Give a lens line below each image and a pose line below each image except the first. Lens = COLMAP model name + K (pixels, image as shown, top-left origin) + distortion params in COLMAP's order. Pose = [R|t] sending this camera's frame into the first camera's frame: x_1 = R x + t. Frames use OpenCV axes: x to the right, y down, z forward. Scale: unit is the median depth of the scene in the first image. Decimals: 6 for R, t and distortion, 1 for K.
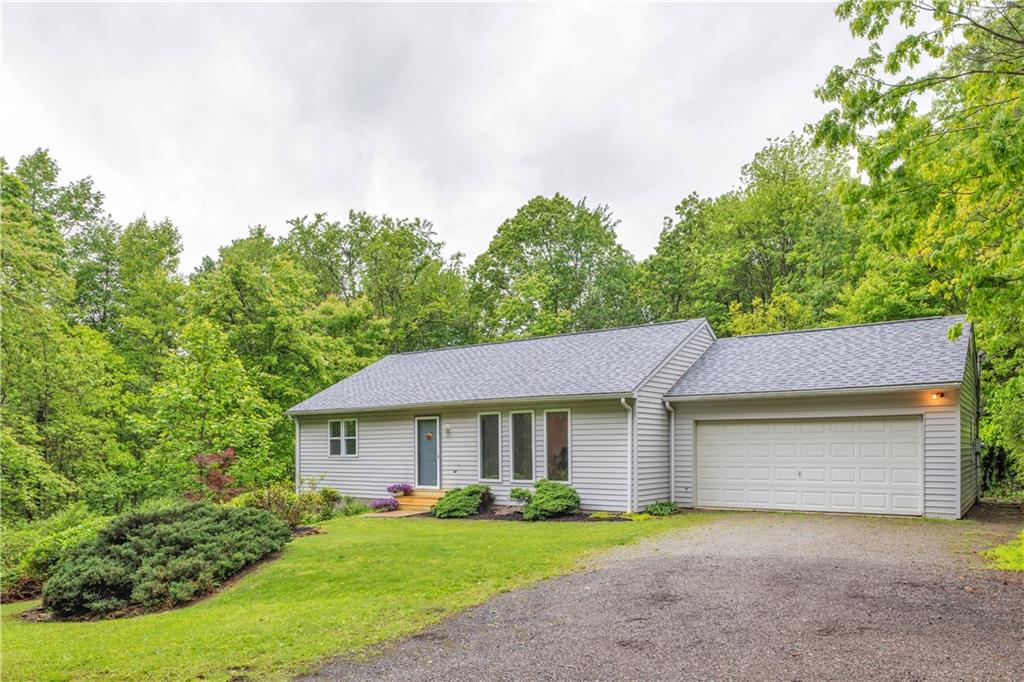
lens RADIAL K [[779.9, 0, 512.0], [0, 779.9, 341.0], [0, 0, 1]] dist [0.277182, -0.000485]
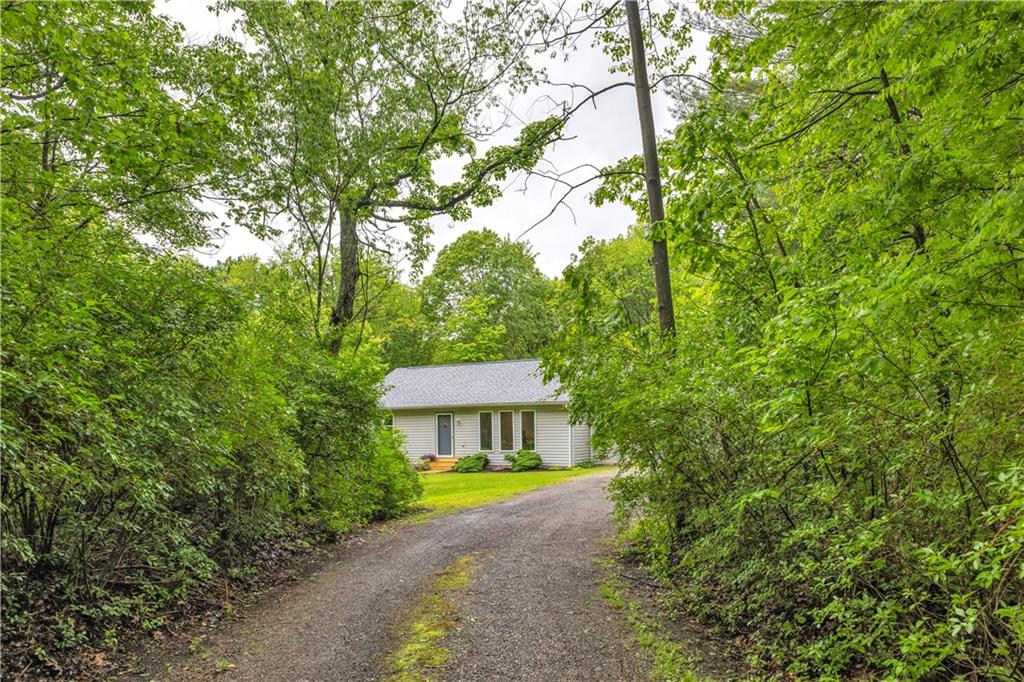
lens RADIAL K [[779.9, 0, 512.0], [0, 779.9, 341.0], [0, 0, 1]] dist [0.277182, -0.000485]
pose [[0.990801, 0.004069, 0.135265, -0.202409], [-0.007738, 0.999616, 0.026609, -0.106451], [-0.135105, -0.027411, 0.990452, -0.680171]]
